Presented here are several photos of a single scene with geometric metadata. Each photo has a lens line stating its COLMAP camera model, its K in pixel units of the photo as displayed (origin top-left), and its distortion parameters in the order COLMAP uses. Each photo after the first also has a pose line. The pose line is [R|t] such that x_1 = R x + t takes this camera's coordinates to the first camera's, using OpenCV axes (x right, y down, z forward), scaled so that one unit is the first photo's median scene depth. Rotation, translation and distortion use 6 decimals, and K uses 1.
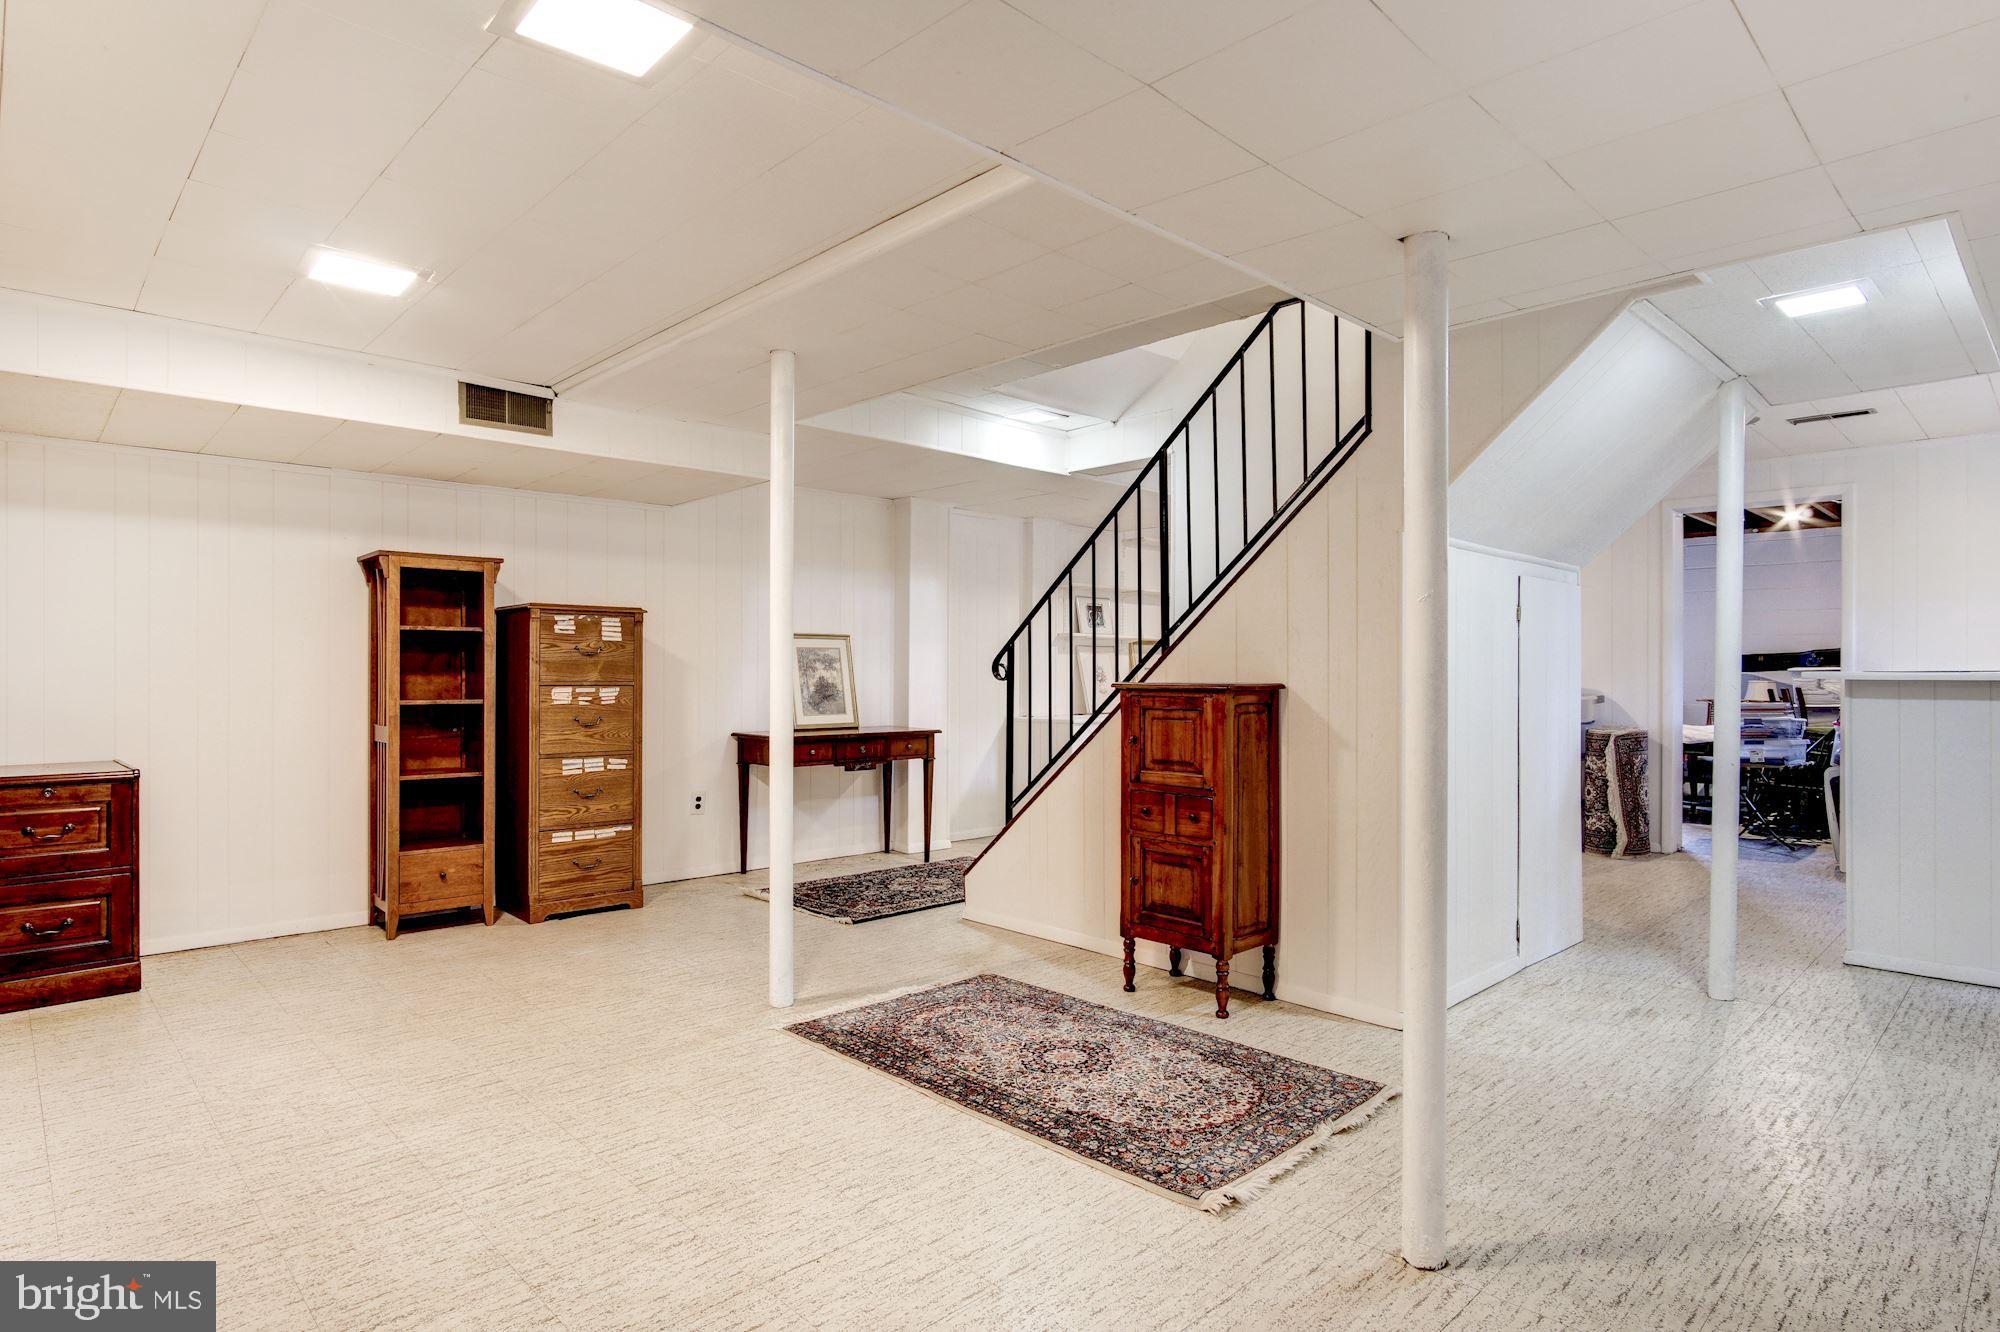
lens RADIAL K [[1077.7, 0, 1001.0], [0, 1077.7, 669.9], [0, 0, 1]] dist [0.005564, 0.005078]
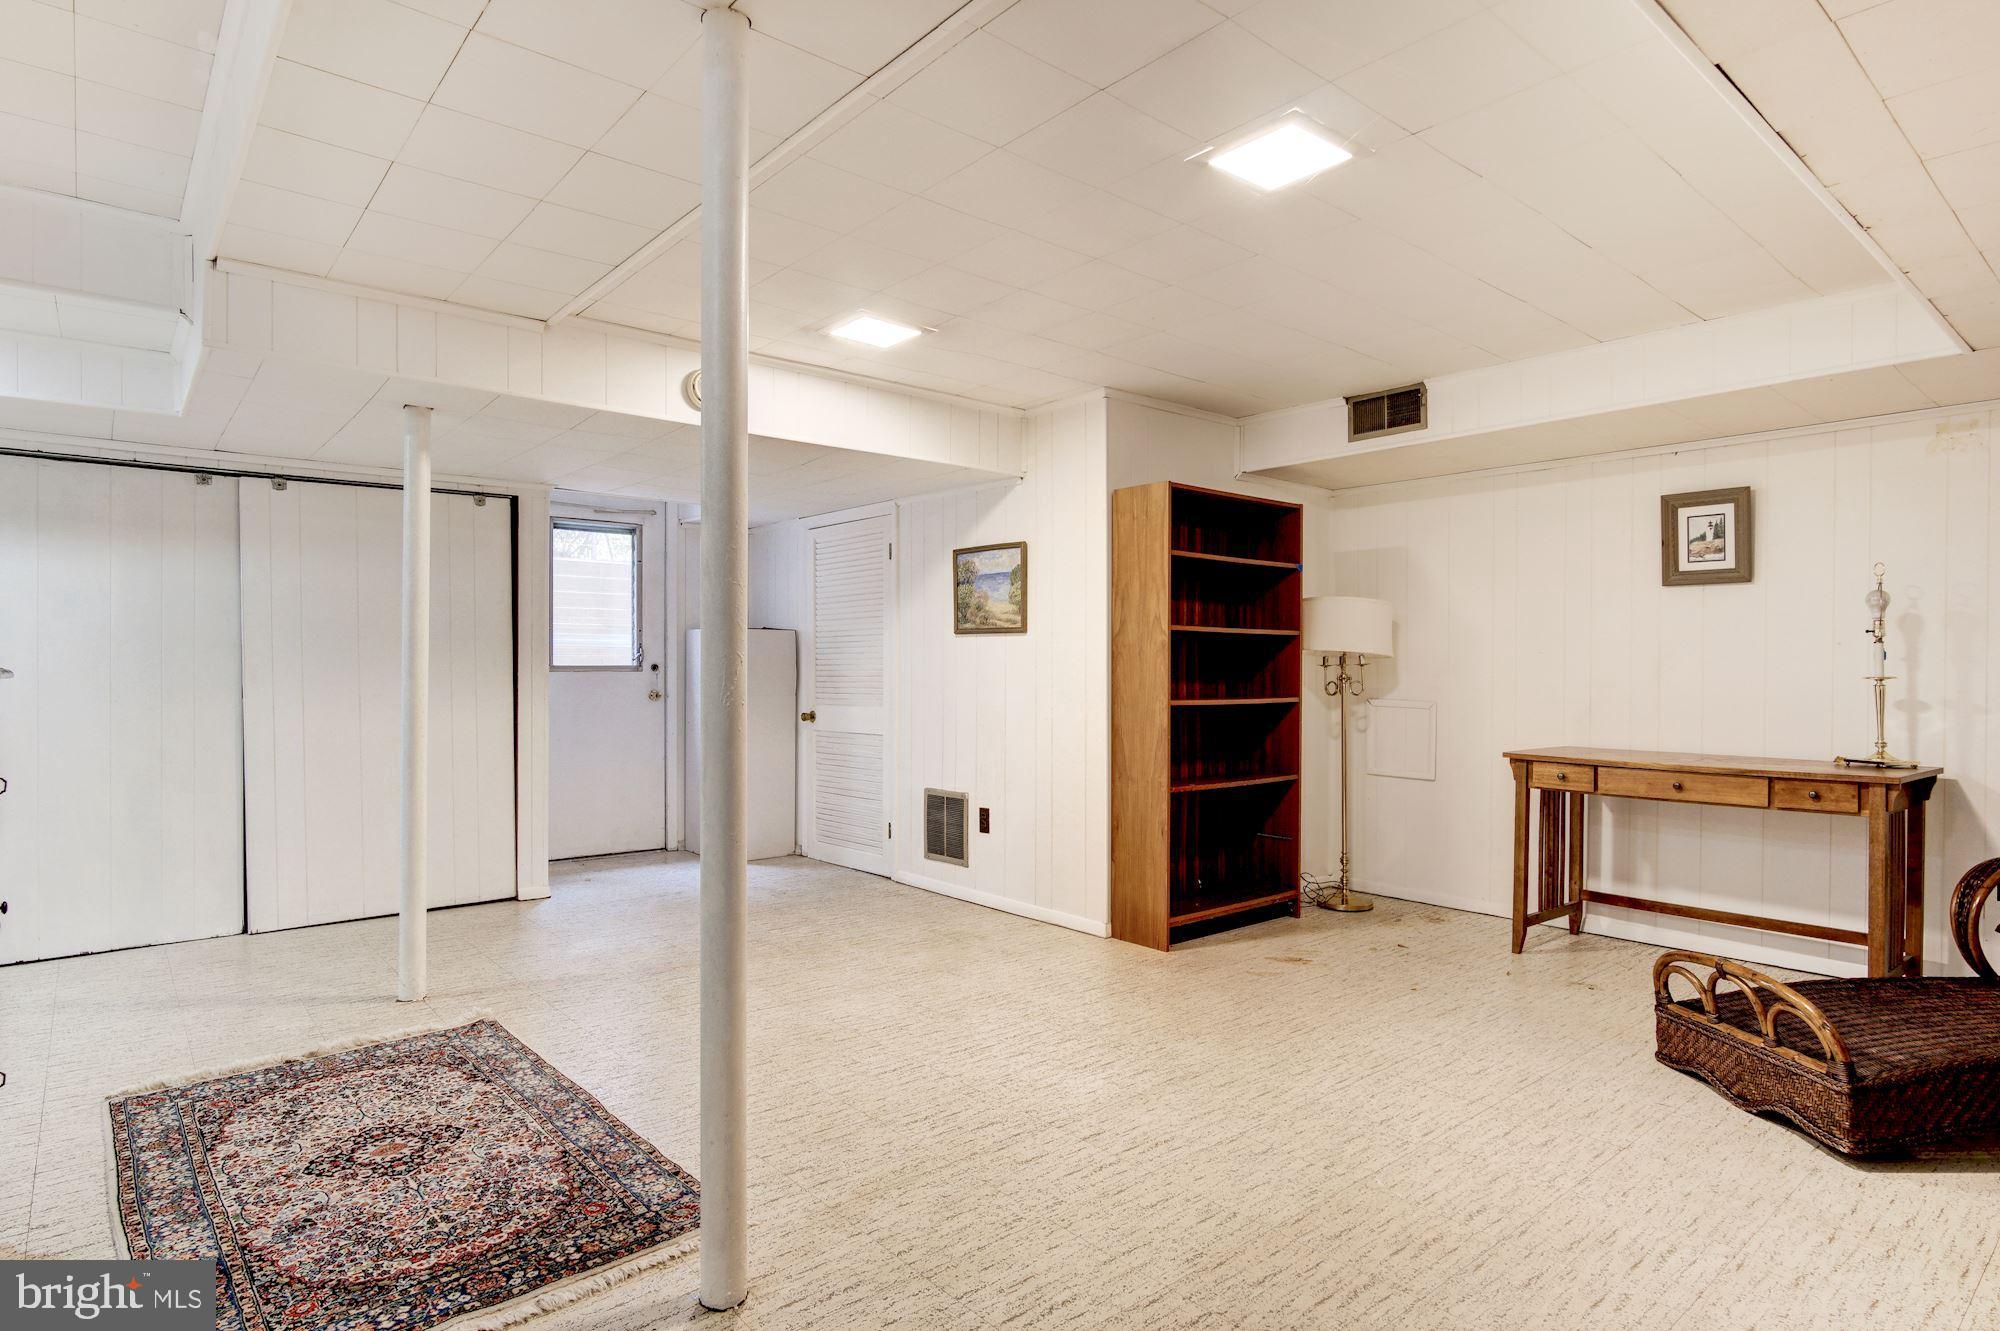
lens RADIAL K [[1077.7, 0, 999.7], [0, 1077.7, 669.5], [0, 0, 1]] dist [0.005564, 0.005078]
pose [[-0.998221, -0.002286, 0.059581, -0.435835], [-0.002336, 0.999997, -0.000765, 0.014077], [-0.059579, -0.000903, -0.998223, 1.799764]]
